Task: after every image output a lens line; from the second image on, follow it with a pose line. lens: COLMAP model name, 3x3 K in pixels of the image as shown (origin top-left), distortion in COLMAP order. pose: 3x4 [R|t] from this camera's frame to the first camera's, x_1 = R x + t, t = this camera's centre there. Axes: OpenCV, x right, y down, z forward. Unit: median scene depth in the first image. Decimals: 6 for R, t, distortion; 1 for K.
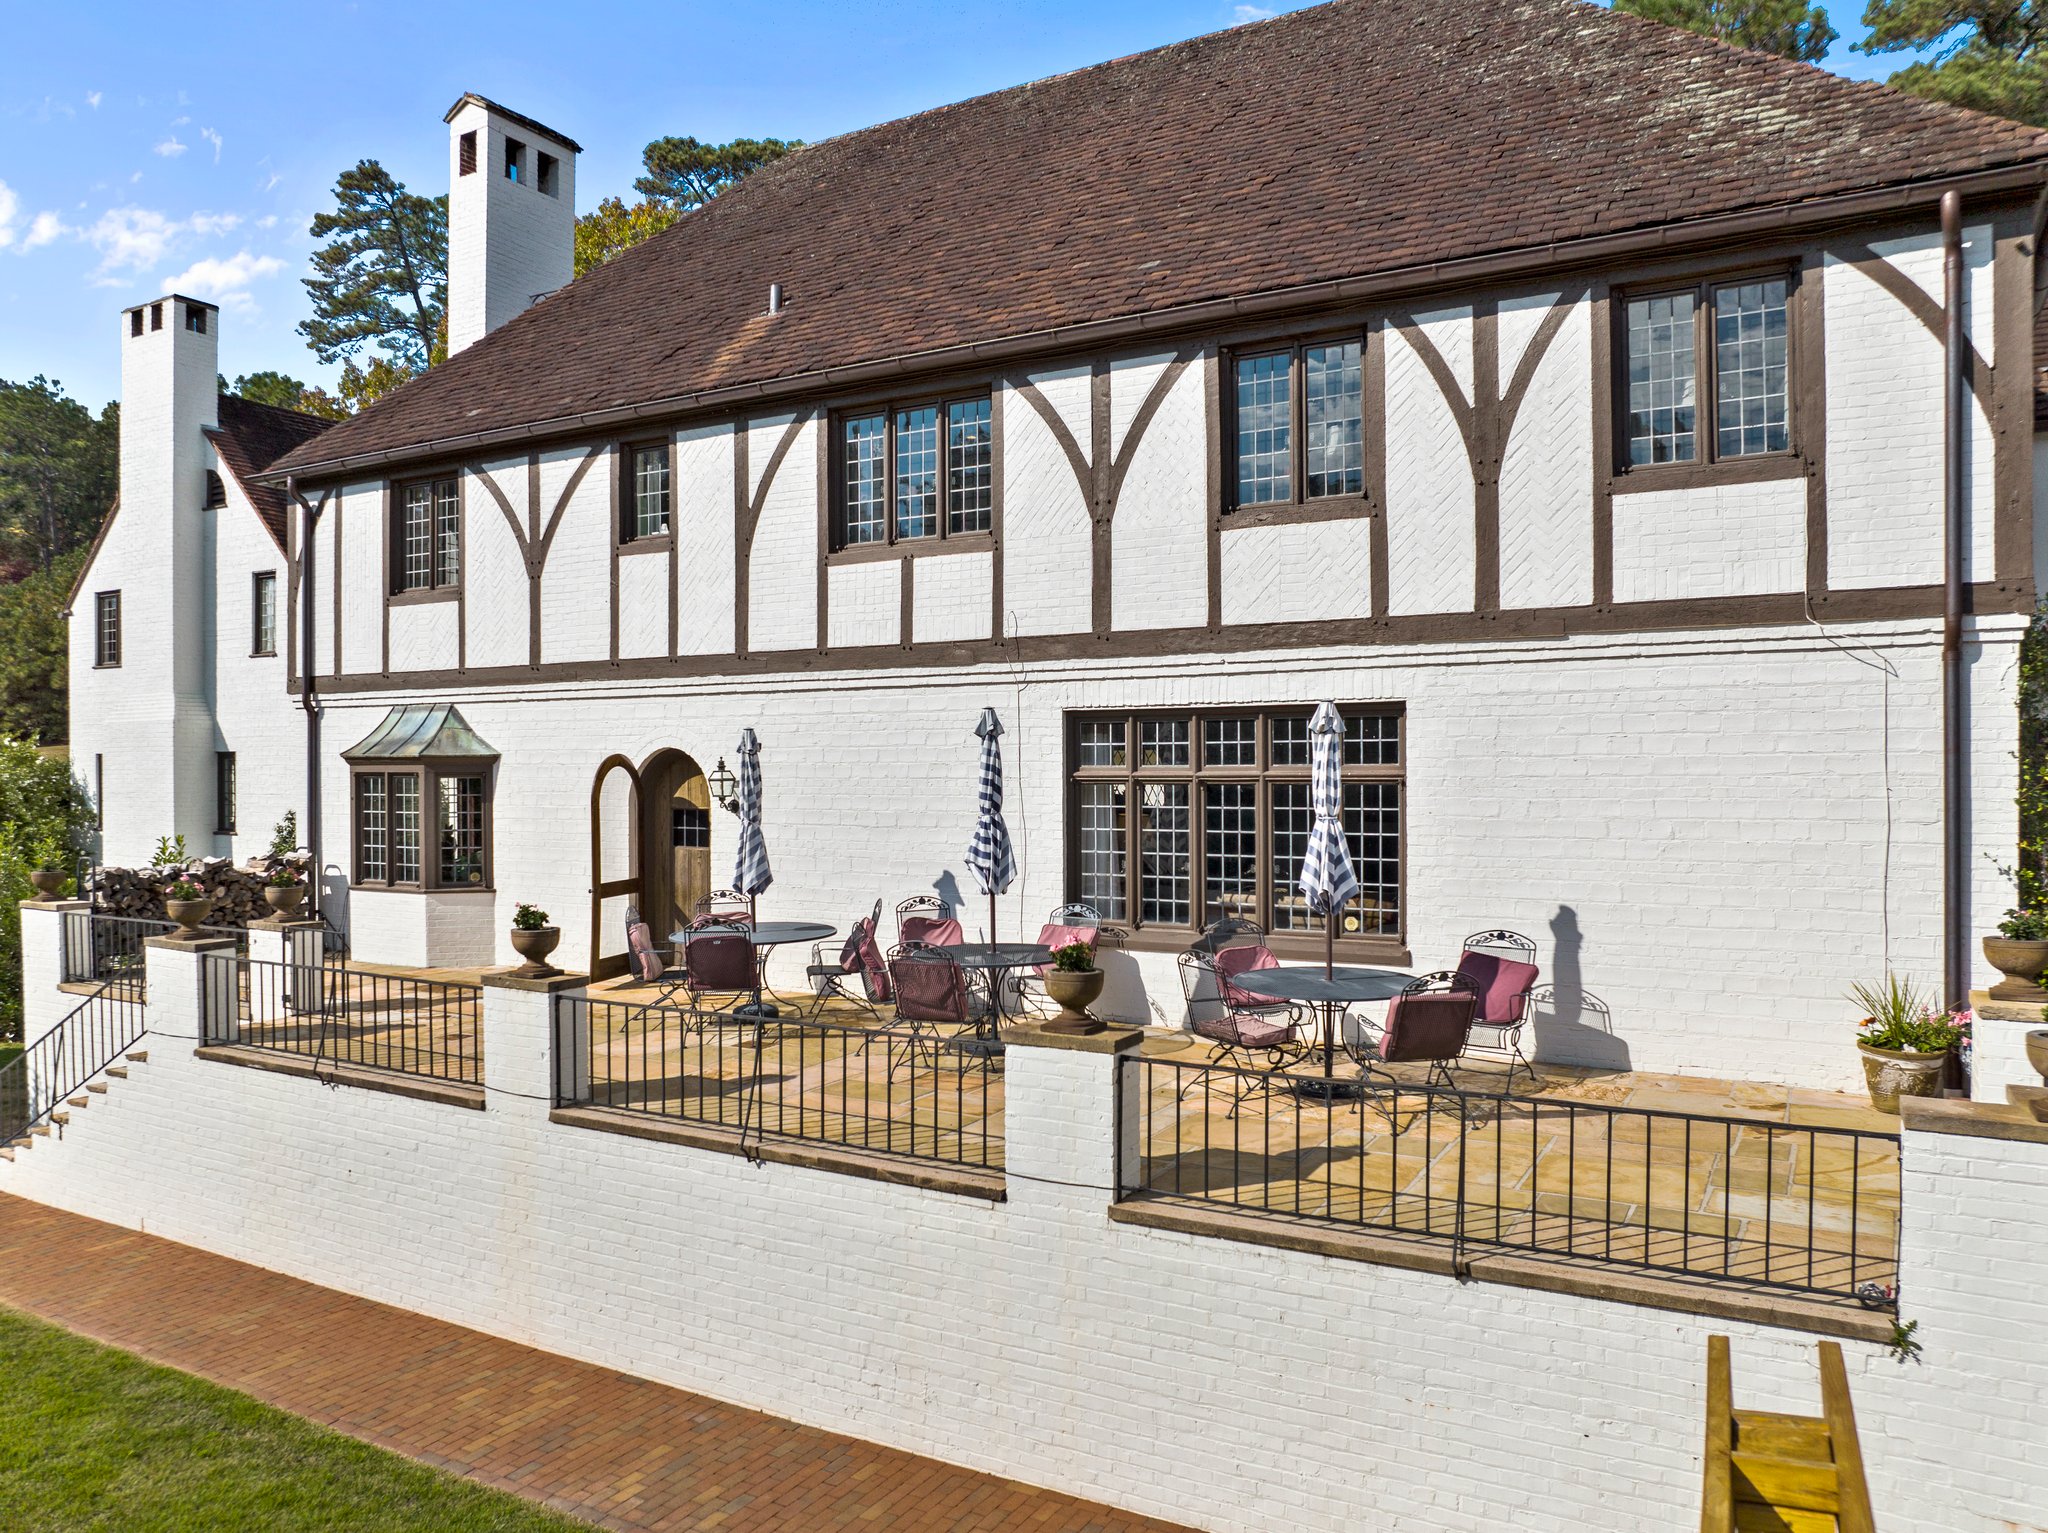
lens RADIAL K [[1446.4, 0, 1030.3], [0, 1446.4, 784.7], [0, 0, 1]] dist [-0.037170, 0.001948]
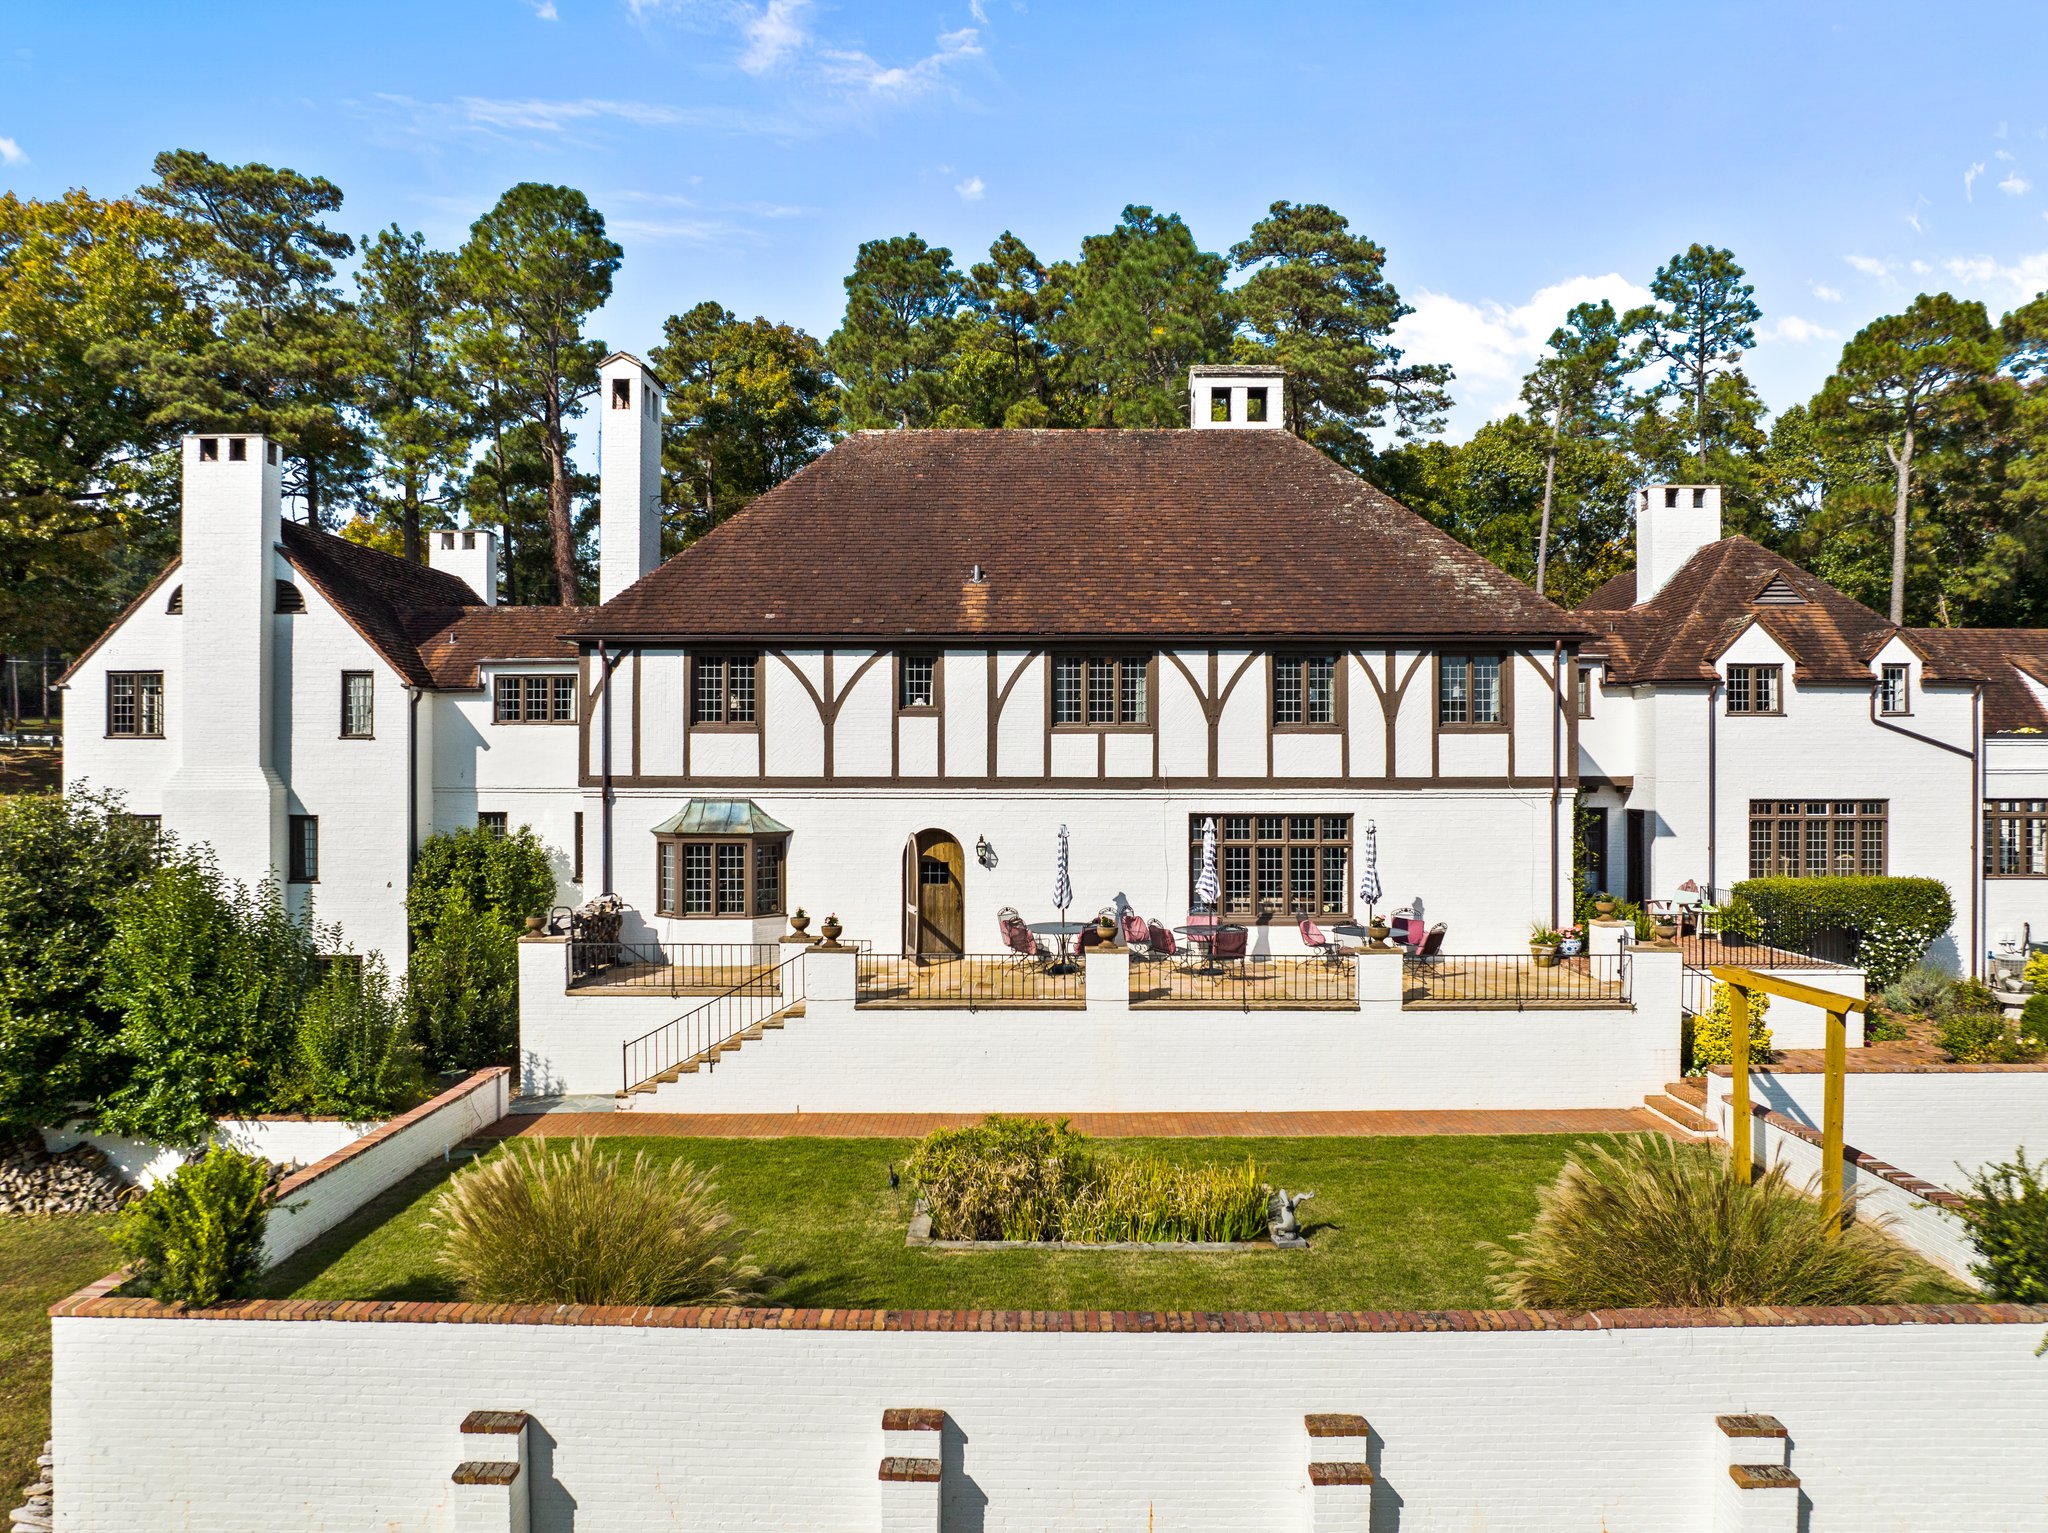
lens RADIAL K [[1446.4, 0, 1026.4], [0, 1446.4, 754.8], [0, 0, 1]] dist [-0.037170, 0.001948]
pose [[0.870475, 0.006317, 0.492173, -1.046318], [0.001744, 0.999872, -0.015918, -0.088972], [-0.492210, 0.014715, 0.870352, -0.604765]]
